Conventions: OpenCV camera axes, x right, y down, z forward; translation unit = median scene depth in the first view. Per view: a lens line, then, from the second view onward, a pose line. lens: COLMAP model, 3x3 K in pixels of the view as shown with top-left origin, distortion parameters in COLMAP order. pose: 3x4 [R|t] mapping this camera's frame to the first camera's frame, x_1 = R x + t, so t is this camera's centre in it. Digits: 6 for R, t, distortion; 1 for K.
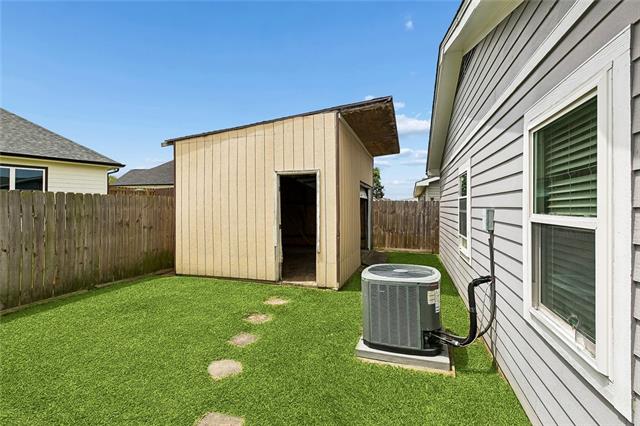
lens RADIAL K [[287.3, 0, 319.4], [0, 287.3, 208.8], [0, 0, 1]] dist [-0.003496, -0.000016]
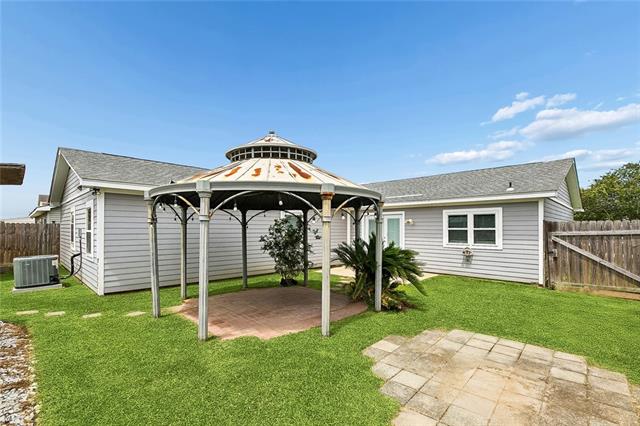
lens RADIAL K [[287.3, 0, 304.8], [0, 287.3, 225.8], [0, 0, 1]] dist [-0.003496, -0.000016]
pose [[0.457409, 0.000931, 0.889256, -0.562840], [0.009680, 0.999935, -0.006027, 0.004851], [-0.889204, 0.011365, 0.457370, -1.416879]]
